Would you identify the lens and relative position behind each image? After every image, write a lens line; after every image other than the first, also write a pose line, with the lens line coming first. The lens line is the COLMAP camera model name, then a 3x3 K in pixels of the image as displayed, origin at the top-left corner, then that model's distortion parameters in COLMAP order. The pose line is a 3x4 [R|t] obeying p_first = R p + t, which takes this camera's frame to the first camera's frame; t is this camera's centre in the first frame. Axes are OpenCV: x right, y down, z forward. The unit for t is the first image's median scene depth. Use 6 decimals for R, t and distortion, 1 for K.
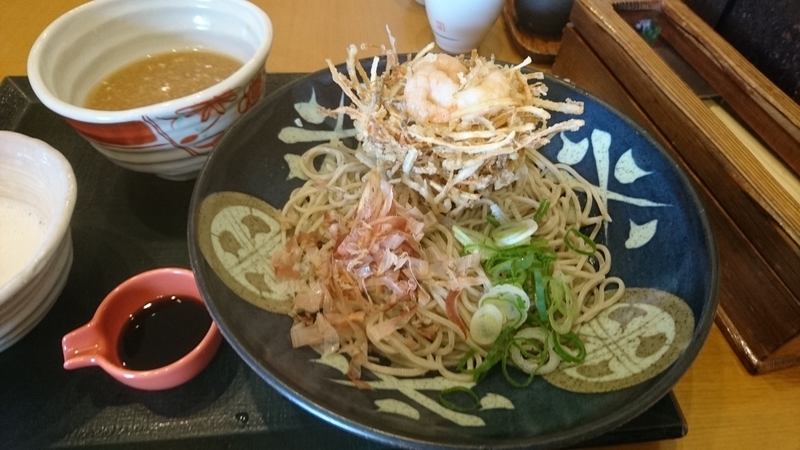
lens RADIAL K [[630.4, 0, 400.0], [0, 630.4, 225.0], [0, 0, 1]] dist [0.291773, -0.788397]
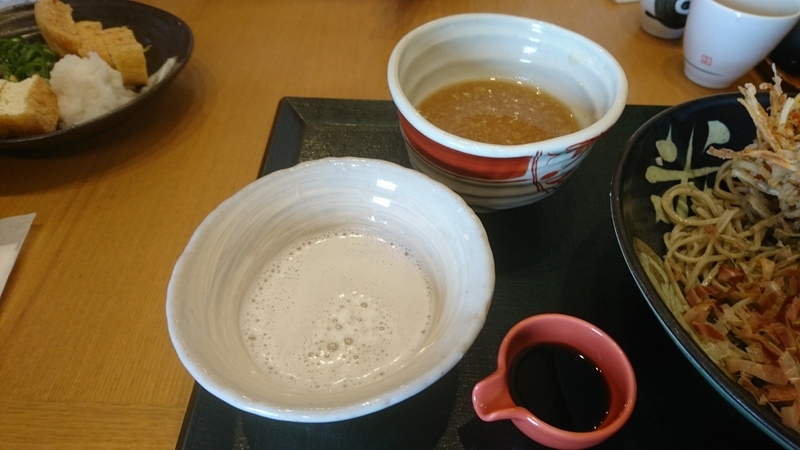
lens RADIAL K [[630.4, 0, 400.0], [0, 630.4, 225.0], [0, 0, 1]] dist [0.291773, -0.788397]
pose [[0.993495, 0.058769, -0.097539, -0.524846], [-0.061685, 0.997726, -0.027148, -0.022945], [0.095721, 0.032988, 0.994861, 0.040319]]
